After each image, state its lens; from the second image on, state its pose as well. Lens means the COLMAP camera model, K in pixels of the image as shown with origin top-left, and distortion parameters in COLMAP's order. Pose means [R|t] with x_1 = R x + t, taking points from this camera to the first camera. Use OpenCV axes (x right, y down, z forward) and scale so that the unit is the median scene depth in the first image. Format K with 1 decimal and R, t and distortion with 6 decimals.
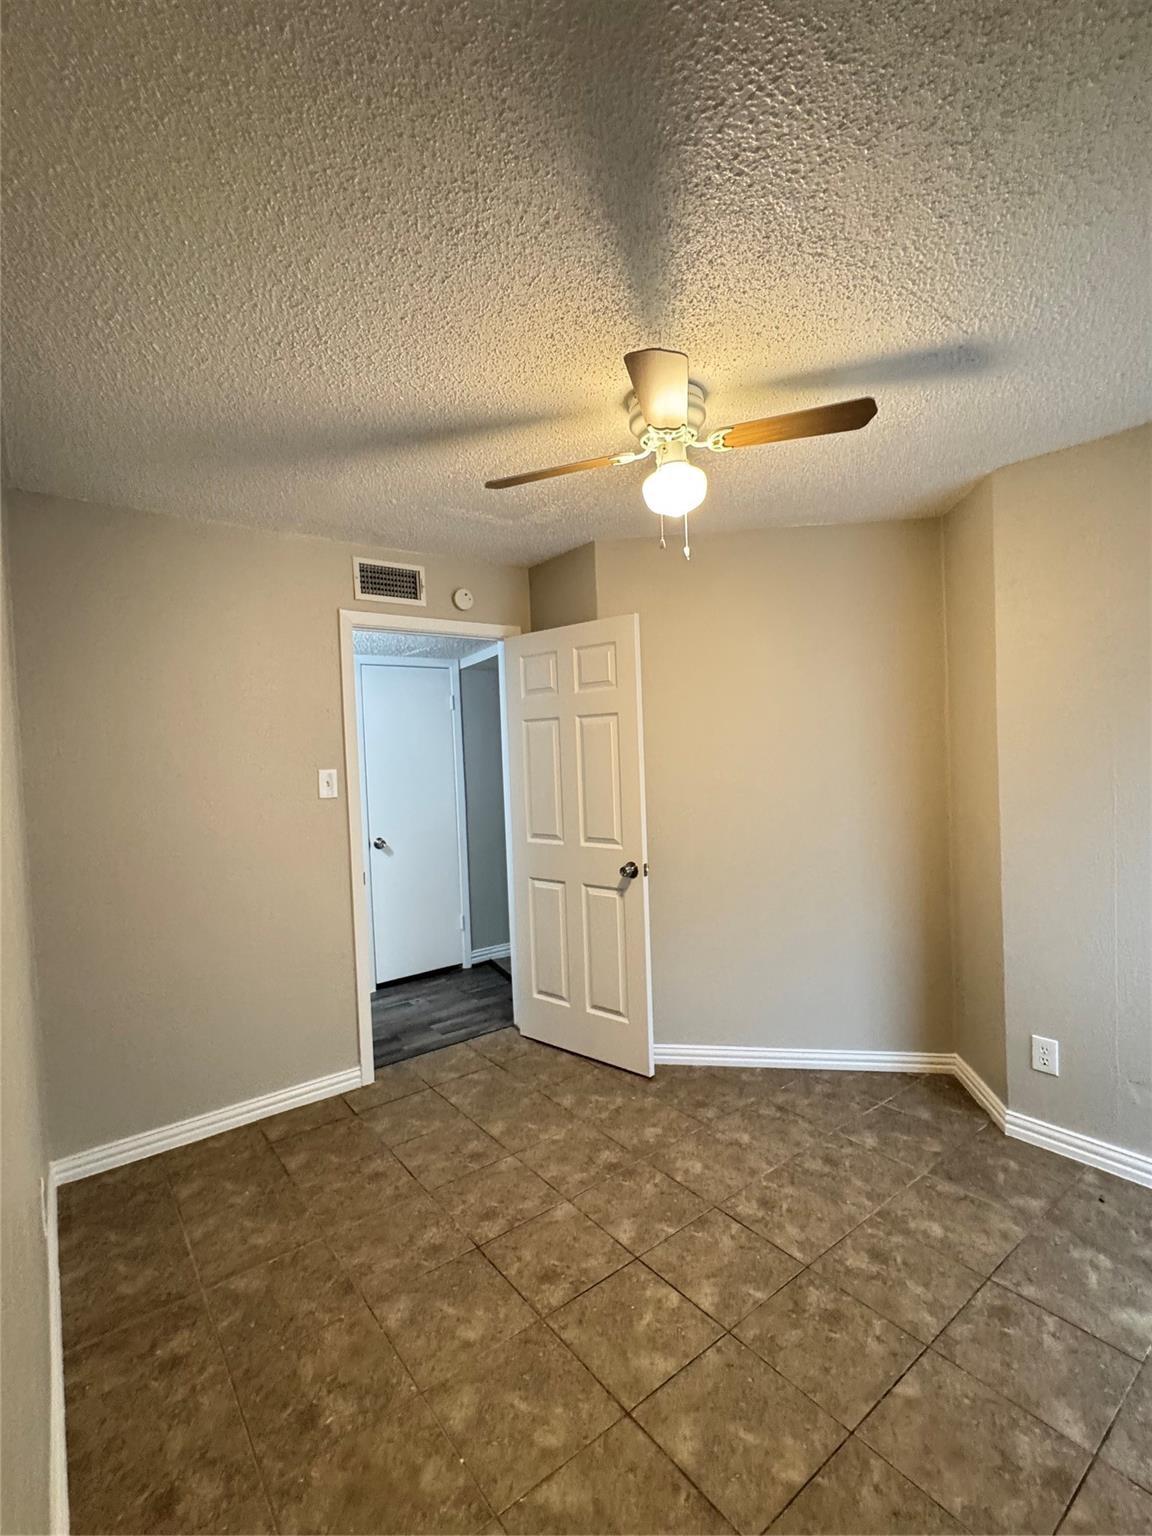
lens RADIAL K [[699.8, 0, 576.1], [0, 699.8, 769.5], [0, 0, 1]] dist [0.001253, 0.000278]
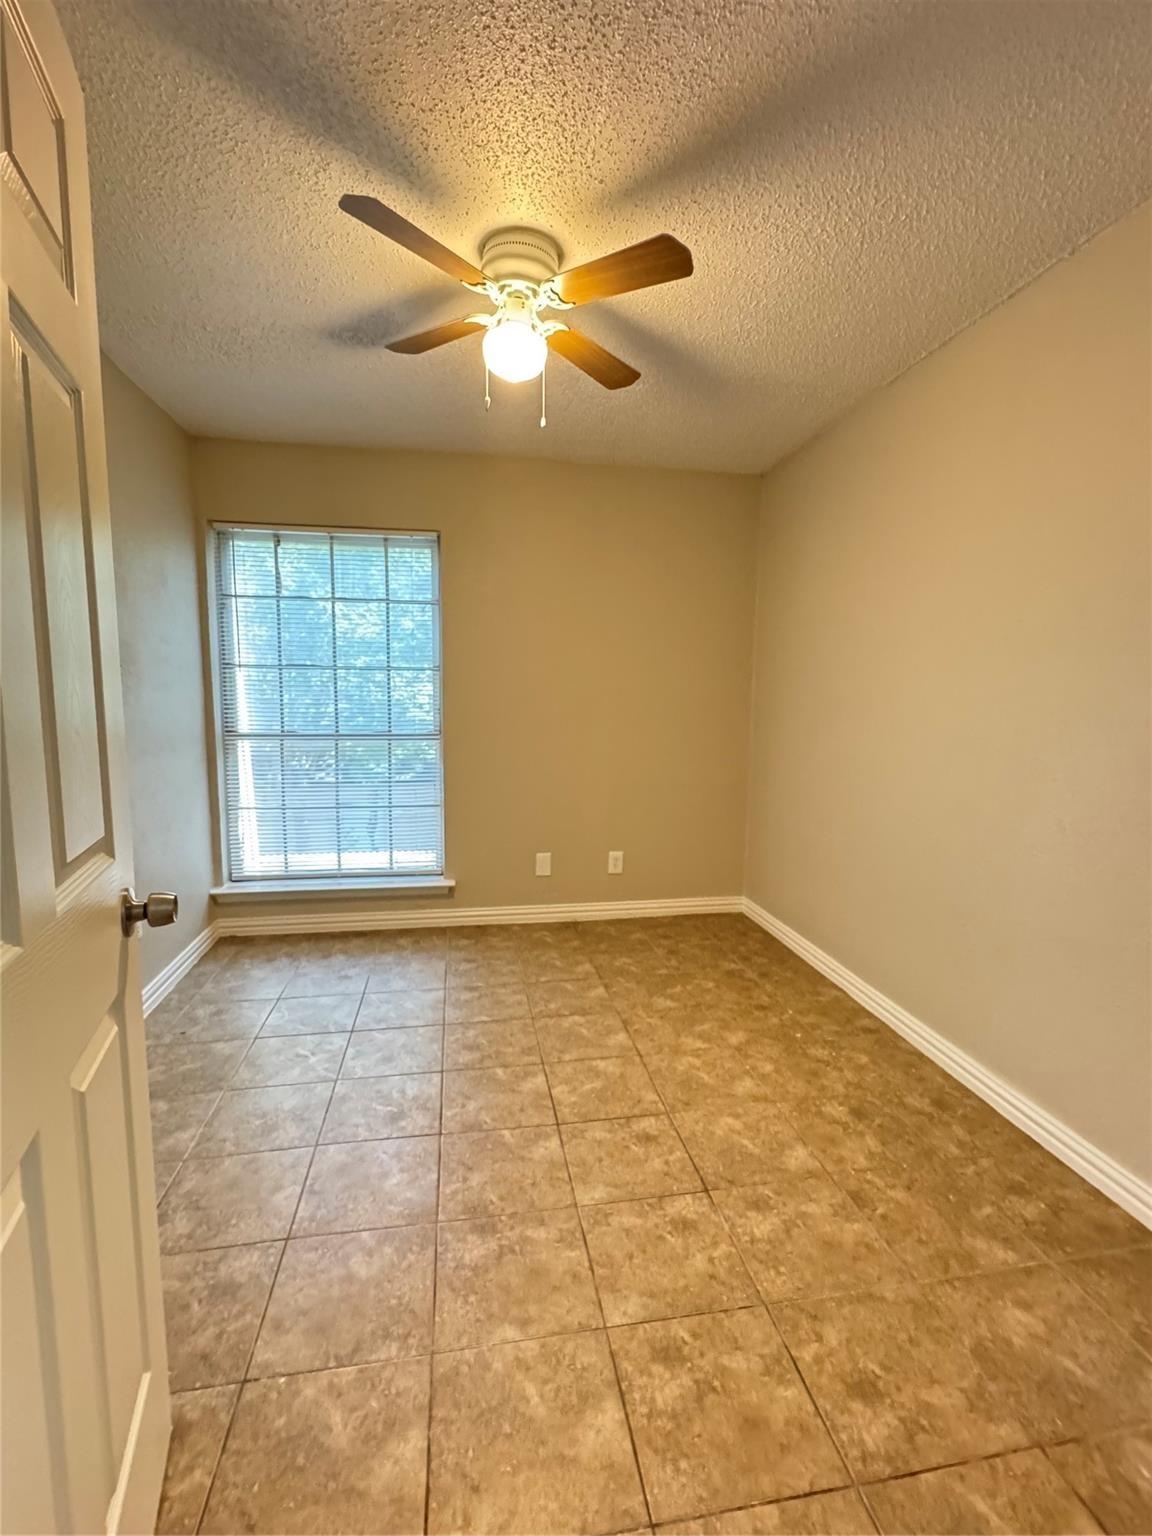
lens RADIAL K [[699.8, 0, 576.7], [0, 699.8, 768.2], [0, 0, 1]] dist [0.001253, 0.000278]
pose [[-0.884349, -0.024353, 0.466191, -0.403034], [0.035555, 0.992224, 0.119280, 0.066715], [-0.465470, 0.122060, -0.876606, 1.841258]]
